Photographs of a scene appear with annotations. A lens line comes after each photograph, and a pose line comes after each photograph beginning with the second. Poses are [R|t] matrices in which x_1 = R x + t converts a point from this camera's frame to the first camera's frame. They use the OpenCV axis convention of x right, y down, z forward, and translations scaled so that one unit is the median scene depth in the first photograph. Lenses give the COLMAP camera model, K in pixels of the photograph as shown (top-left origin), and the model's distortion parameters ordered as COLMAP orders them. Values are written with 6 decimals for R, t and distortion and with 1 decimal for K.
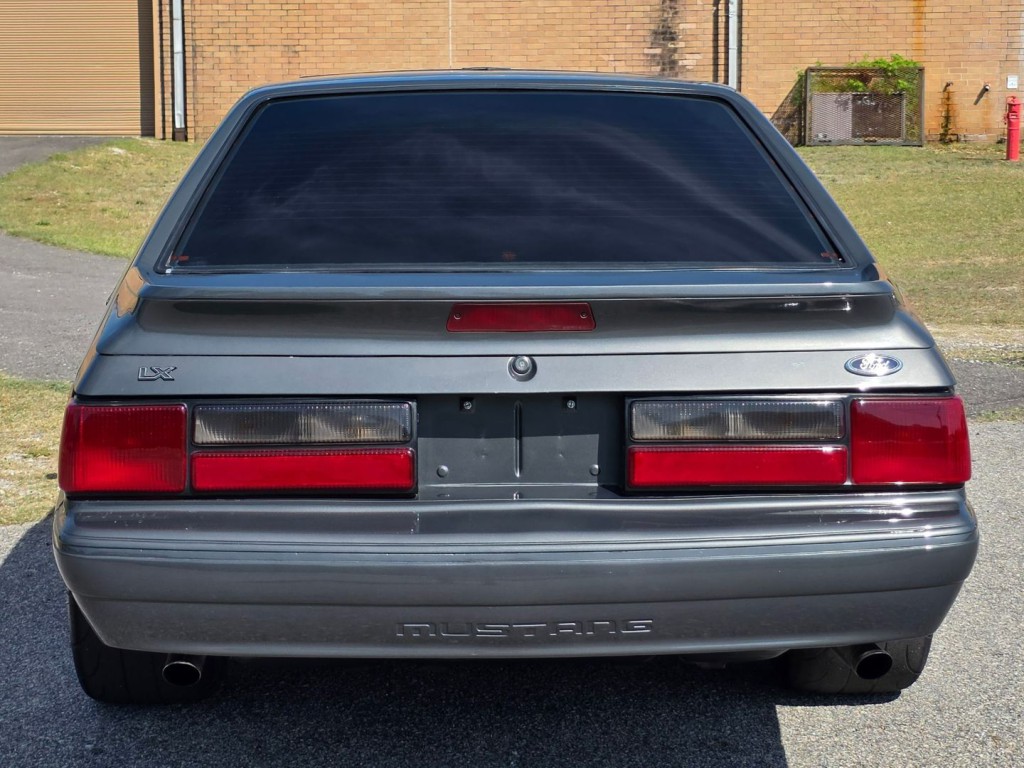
lens RADIAL K [[1964.6, 0, 512.1], [0, 1964.6, 344.4], [0, 0, 1]] dist [0.237759, -1.157945]
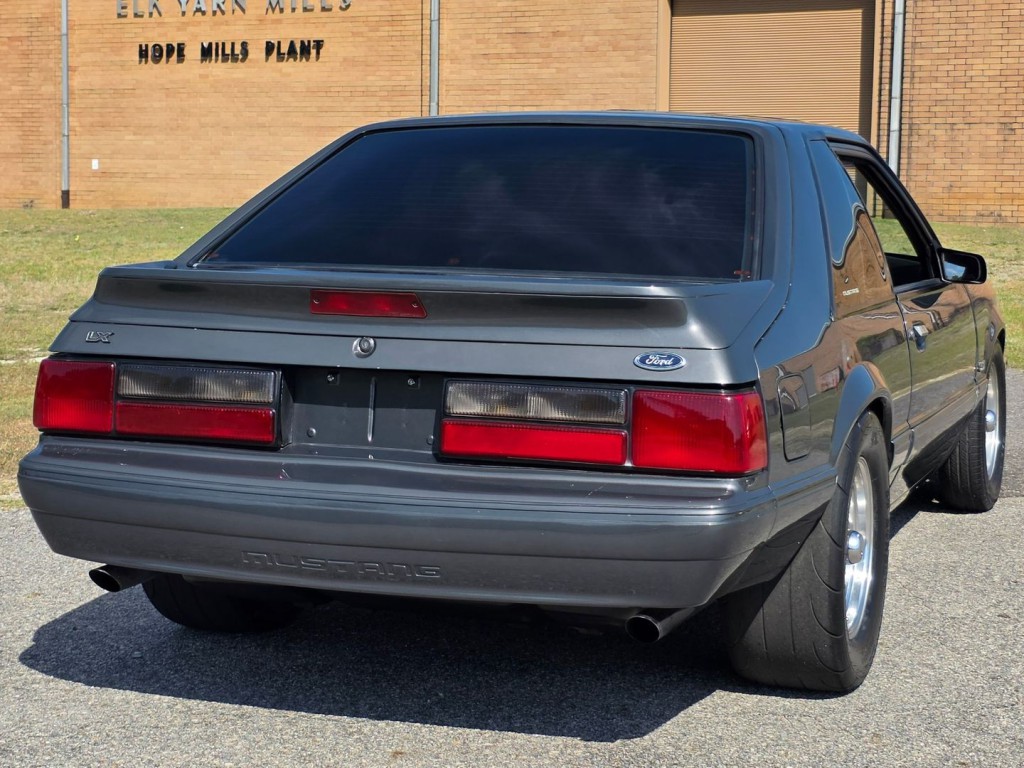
lens RADIAL K [[1956.0, 0, 536.0], [0, 1956.0, 403.5], [0, 0, 1]] dist [0.138414, -0.310906]
pose [[0.928774, 0.057924, -0.366092, 0.247732], [-0.061824, 0.998086, 0.001071, 0.017808], [0.365453, 0.021638, 0.930578, -0.023693]]
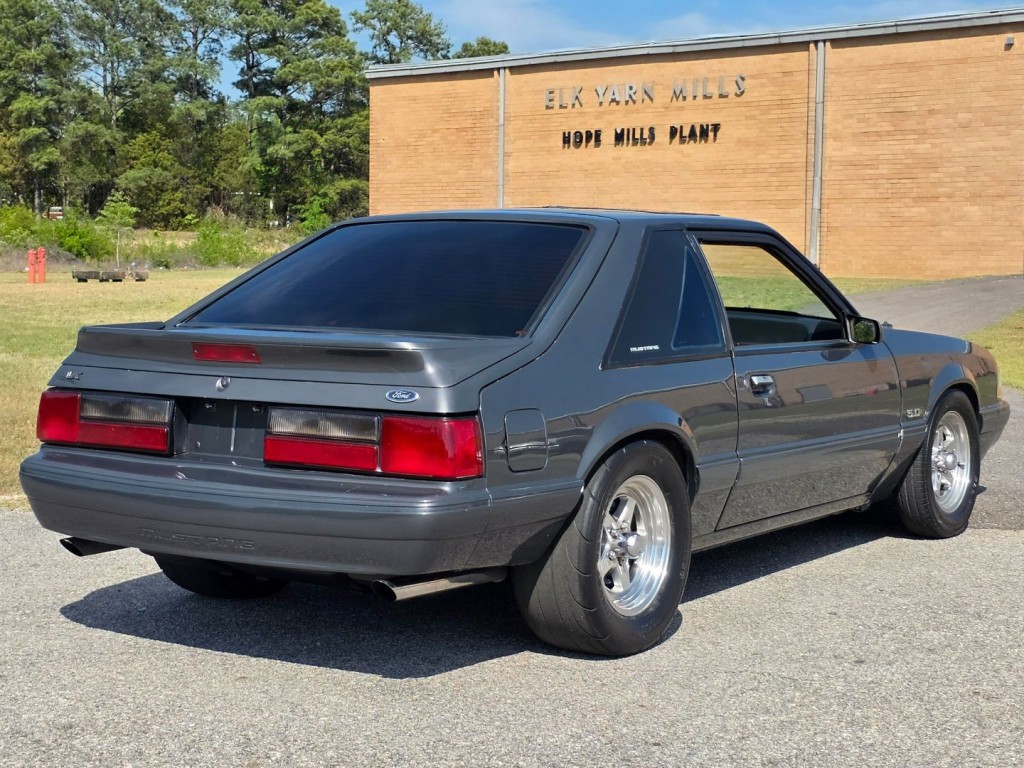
lens RADIAL K [[1805.3, 0, 512.0], [0, 1805.3, 384.0], [0, 0, 1]] dist [0.108059, -0.195137]
pose [[0.810258, 0.054747, -0.583511, 0.506529], [-0.081155, 0.996517, -0.019194, 0.010151], [0.580428, 0.062907, 0.811878, -0.041852]]
